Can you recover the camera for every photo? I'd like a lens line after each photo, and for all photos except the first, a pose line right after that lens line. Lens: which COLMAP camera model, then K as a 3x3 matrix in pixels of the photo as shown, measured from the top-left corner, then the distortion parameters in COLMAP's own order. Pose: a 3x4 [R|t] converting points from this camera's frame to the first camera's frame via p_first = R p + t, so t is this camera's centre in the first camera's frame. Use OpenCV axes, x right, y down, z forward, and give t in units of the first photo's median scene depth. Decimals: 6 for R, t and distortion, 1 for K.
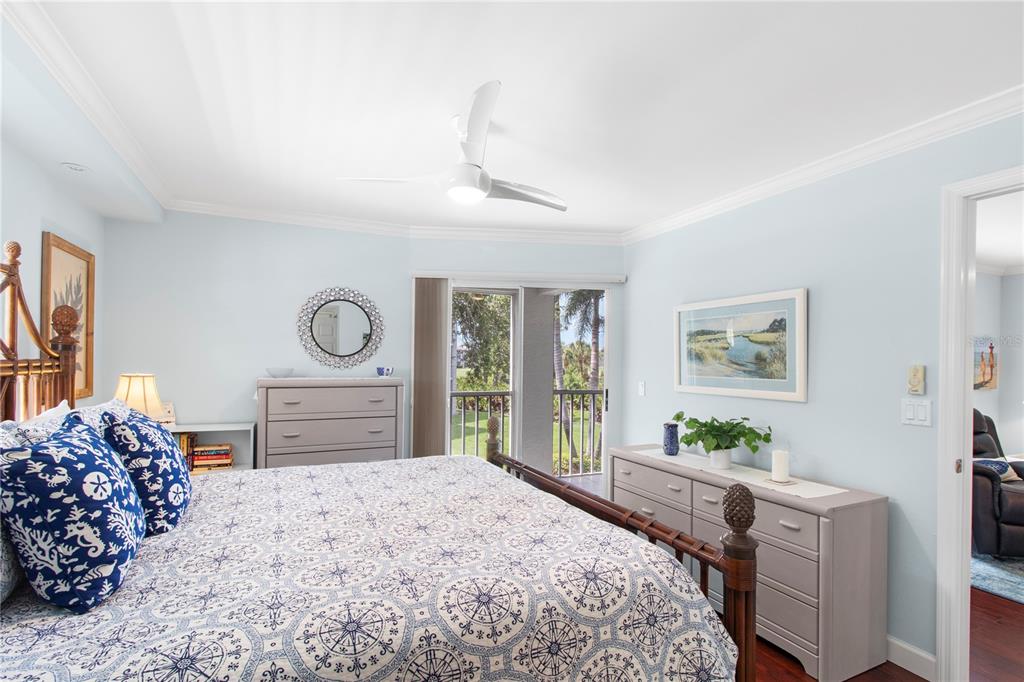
lens RADIAL K [[487.3, 0, 519.3], [0, 487.3, 366.5], [0, 0, 1]] dist [0.000996, -0.000534]
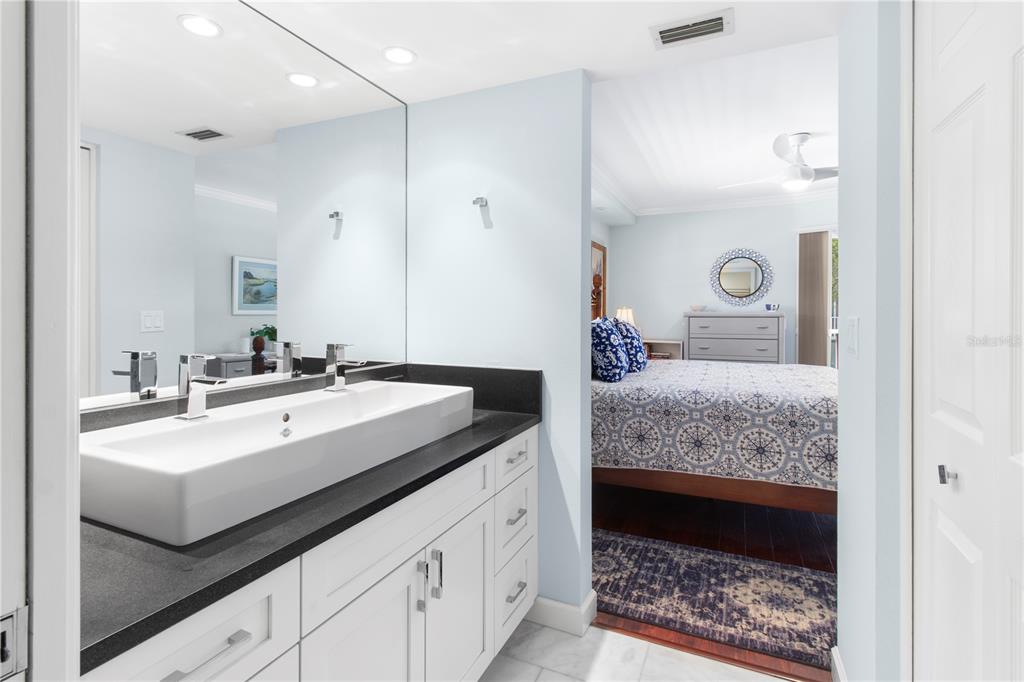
lens RADIAL K [[487.3, 0, 537.8], [0, 487.3, 308.7], [0, 0, 1]] dist [0.000996, -0.000534]
pose [[0.671284, -0.021107, -0.740900, 0.627501], [0.000941, 0.999618, -0.027625, 0.111649], [0.741200, 0.017847, 0.671047, -0.830741]]
